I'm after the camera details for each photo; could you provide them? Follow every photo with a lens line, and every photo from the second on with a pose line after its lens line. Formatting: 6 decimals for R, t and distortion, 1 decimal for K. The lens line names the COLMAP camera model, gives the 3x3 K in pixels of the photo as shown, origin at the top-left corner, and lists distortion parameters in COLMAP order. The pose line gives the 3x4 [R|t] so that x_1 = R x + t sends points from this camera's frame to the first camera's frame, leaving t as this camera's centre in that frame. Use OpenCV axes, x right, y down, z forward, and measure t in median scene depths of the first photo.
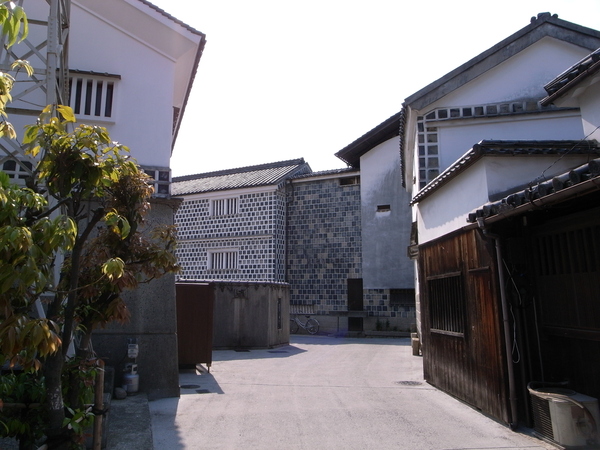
lens RADIAL K [[466.3, 0, 300.0], [0, 466.3, 211.9], [0, 0, 1]] dist [-0.034443, 0.000942]
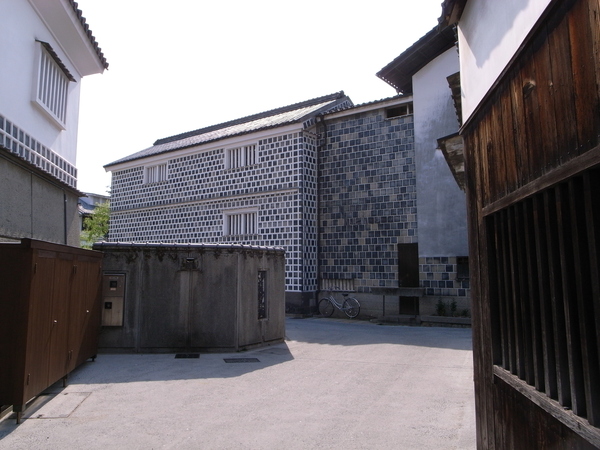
lens RADIAL K [[466.3, 0, 300.0], [0, 466.3, 211.9], [0, 0, 1]] dist [-0.034443, 0.000942]
pose [[0.984226, -0.026606, -0.174905, 0.076636], [0.036796, 0.997793, 0.055277, 0.045537], [0.173048, -0.060841, 0.983032, 0.246741]]
